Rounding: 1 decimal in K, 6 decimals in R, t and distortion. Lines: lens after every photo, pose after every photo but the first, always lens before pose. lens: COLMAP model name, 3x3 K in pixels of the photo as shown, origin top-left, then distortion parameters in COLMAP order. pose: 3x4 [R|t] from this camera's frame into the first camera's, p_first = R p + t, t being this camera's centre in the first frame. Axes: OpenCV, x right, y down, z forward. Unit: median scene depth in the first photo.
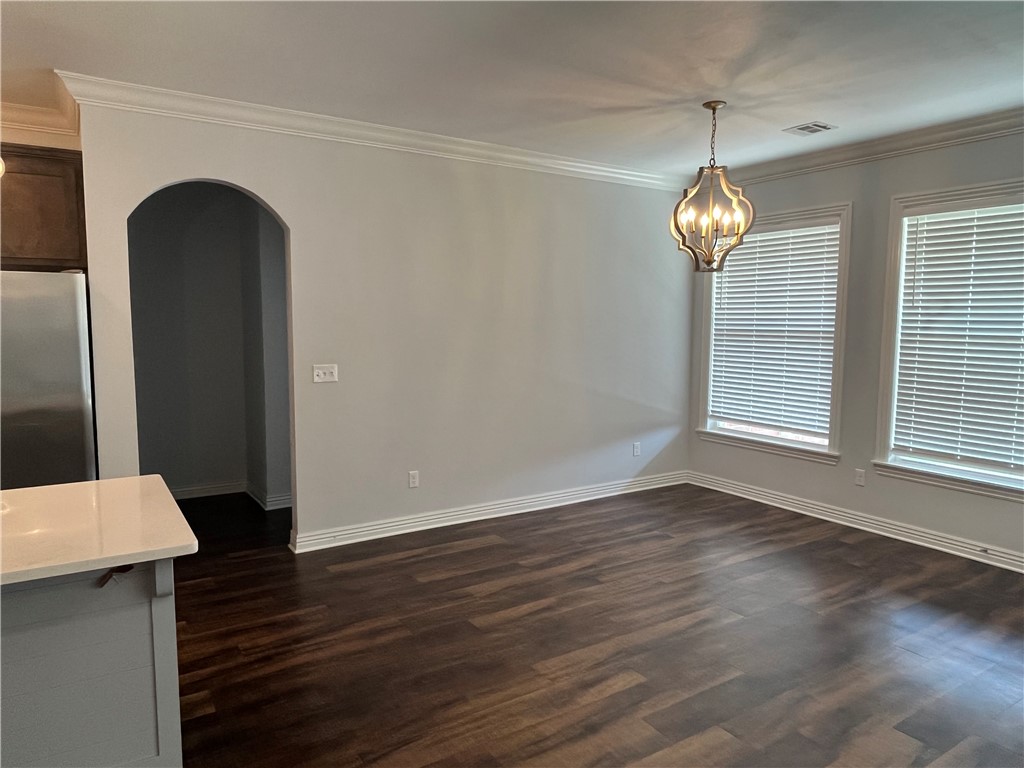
lens RADIAL K [[683.5, 0, 512.0], [0, 683.5, 384.0], [0, 0, 1]] dist [0.000380, -0.000013]
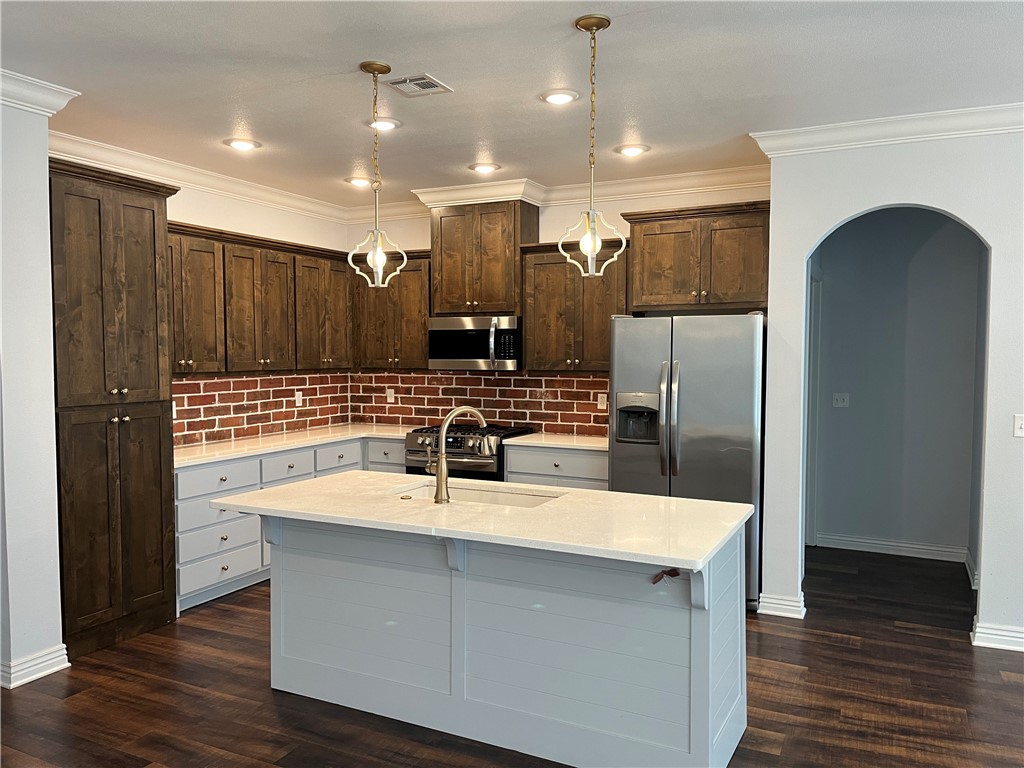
lens RADIAL K [[776.7, 0, 509.9], [0, 776.7, 390.0], [0, 0, 1]] dist [0.100786, -0.141973]
pose [[0.509151, 0.039510, -0.859770, 0.243962], [-0.080793, 0.996729, -0.002041, -0.008521], [0.856877, 0.070503, 0.510677, 0.037144]]
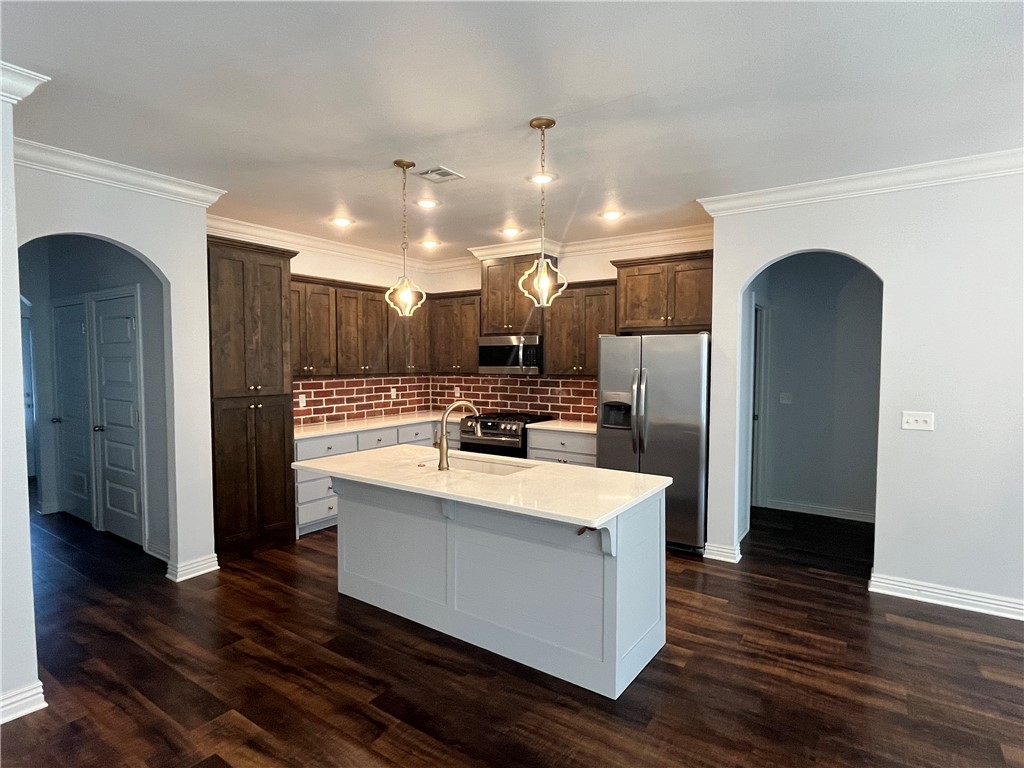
lens RADIAL K [[544.2, 0, 512.0], [0, 544.2, 384.0], [0, 0, 1]] dist [-0.002624, 0.000260]
pose [[0.382957, 0.037437, -0.923007, 0.282321], [-0.088225, 0.996093, 0.003796, -0.025234], [0.919543, 0.079978, 0.384764, 0.193536]]
